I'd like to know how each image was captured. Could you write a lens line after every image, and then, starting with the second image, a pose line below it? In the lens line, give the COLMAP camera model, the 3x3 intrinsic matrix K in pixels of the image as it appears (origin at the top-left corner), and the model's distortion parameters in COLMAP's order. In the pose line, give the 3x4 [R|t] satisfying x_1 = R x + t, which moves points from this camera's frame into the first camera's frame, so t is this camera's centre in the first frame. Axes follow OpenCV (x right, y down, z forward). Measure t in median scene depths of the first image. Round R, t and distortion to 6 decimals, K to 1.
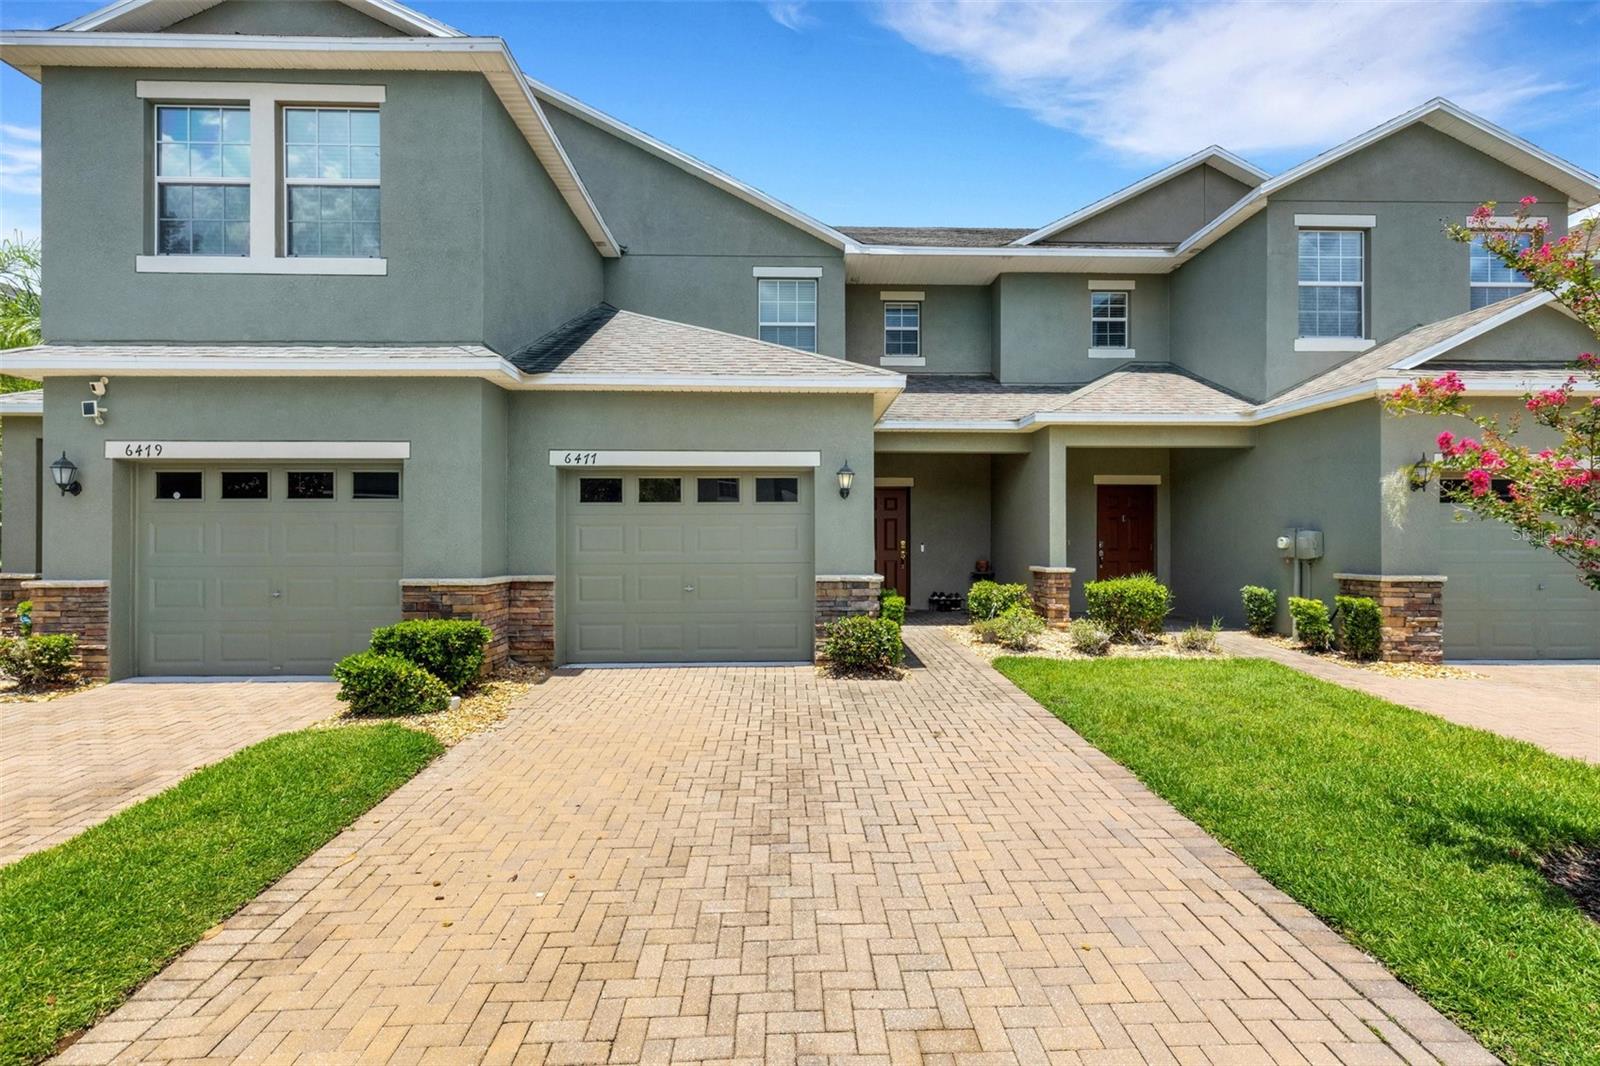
lens RADIAL K [[721.2, 0, 798.3], [0, 721.2, 534.9], [0, 0, 1]] dist [0.008889, -0.002619]
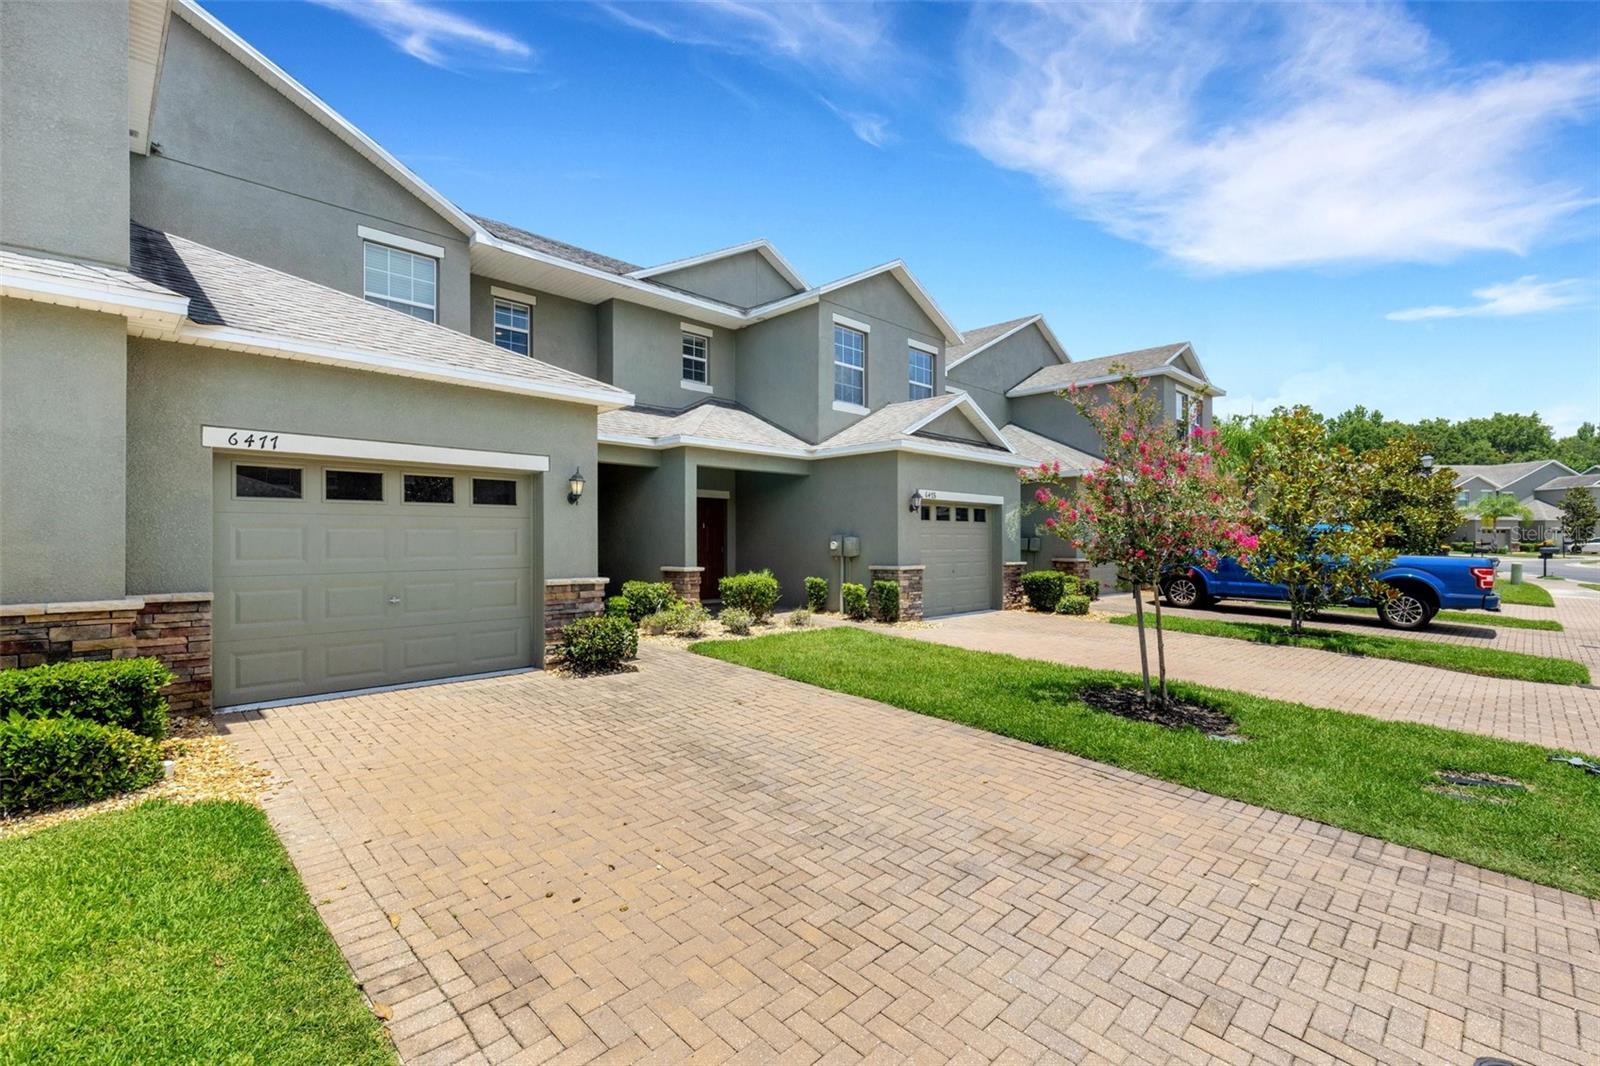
lens RADIAL K [[721.2, 0, 806.1], [0, 721.2, 539.5], [0, 0, 1]] dist [0.008889, -0.002619]
pose [[0.724762, 0.002045, 0.688997, -0.400116], [-0.003322, 0.999994, 0.000527, -0.001780], [-0.688992, -0.002671, 0.724764, 0.019546]]
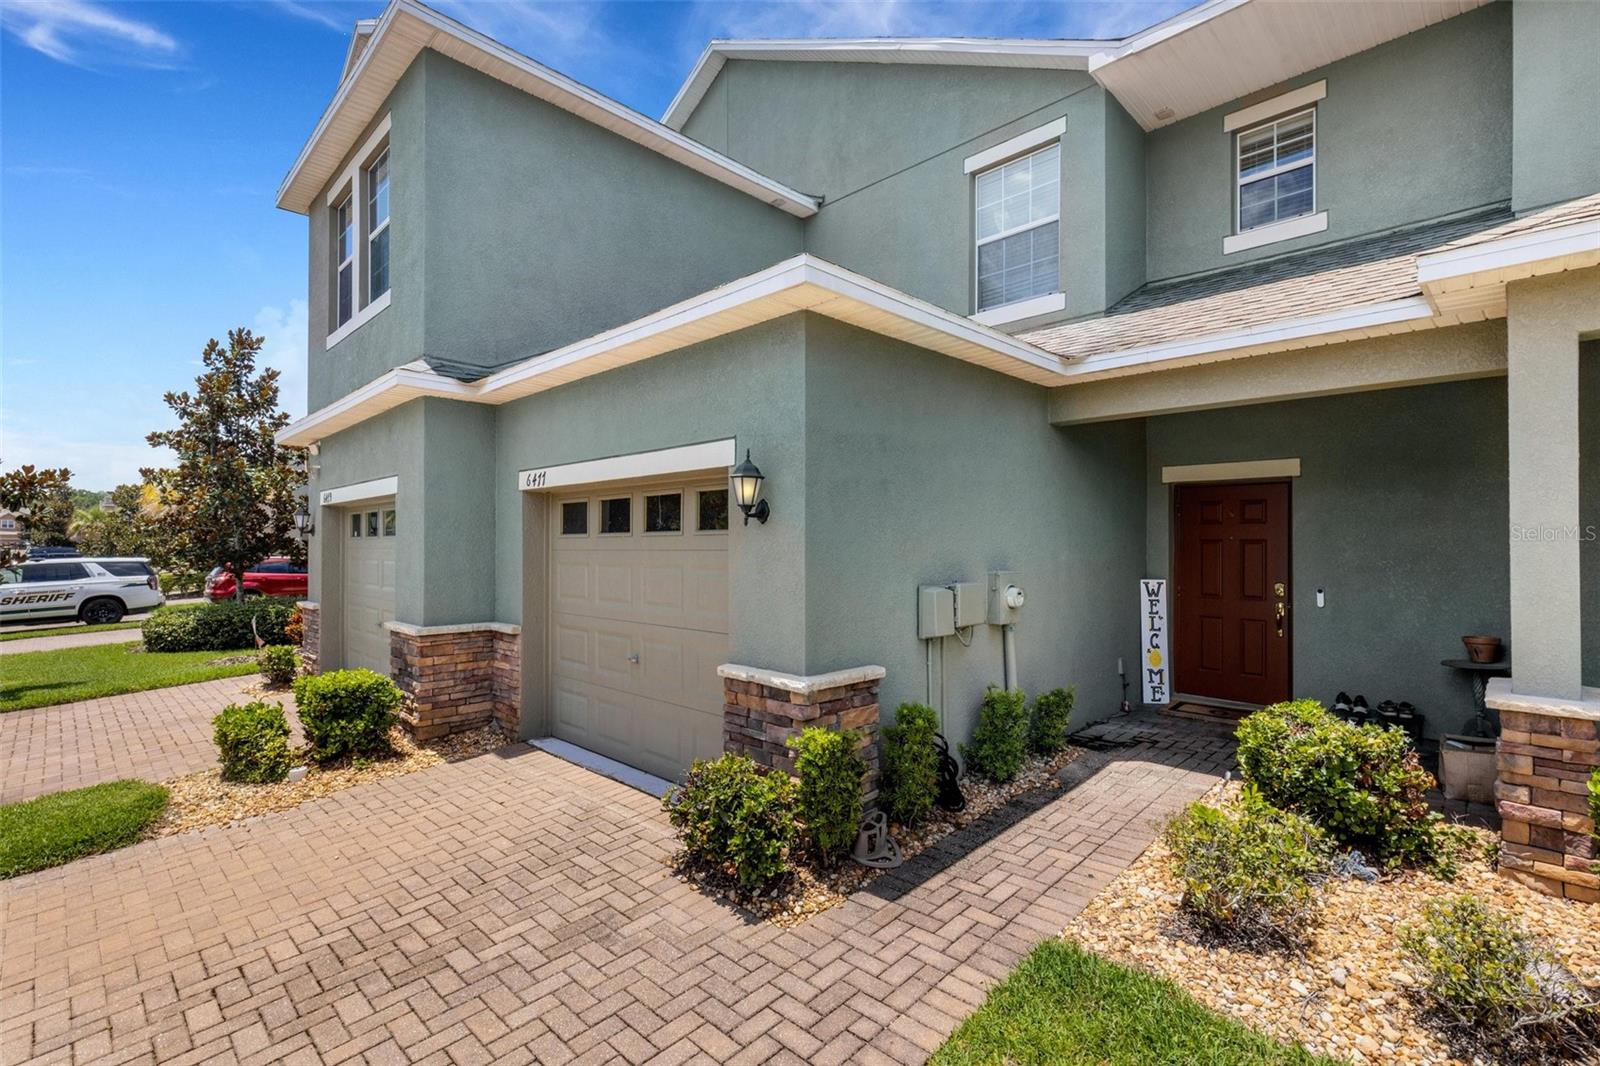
lens RADIAL K [[721.2, 0, 798.0], [0, 721.2, 539.7], [0, 0, 1]] dist [0.008889, -0.002619]
pose [[0.696797, -0.003284, -0.717261, 0.452802], [0.003282, 0.999994, -0.001390, -0.037499], [0.717261, -0.001386, 0.696804, 0.646655]]
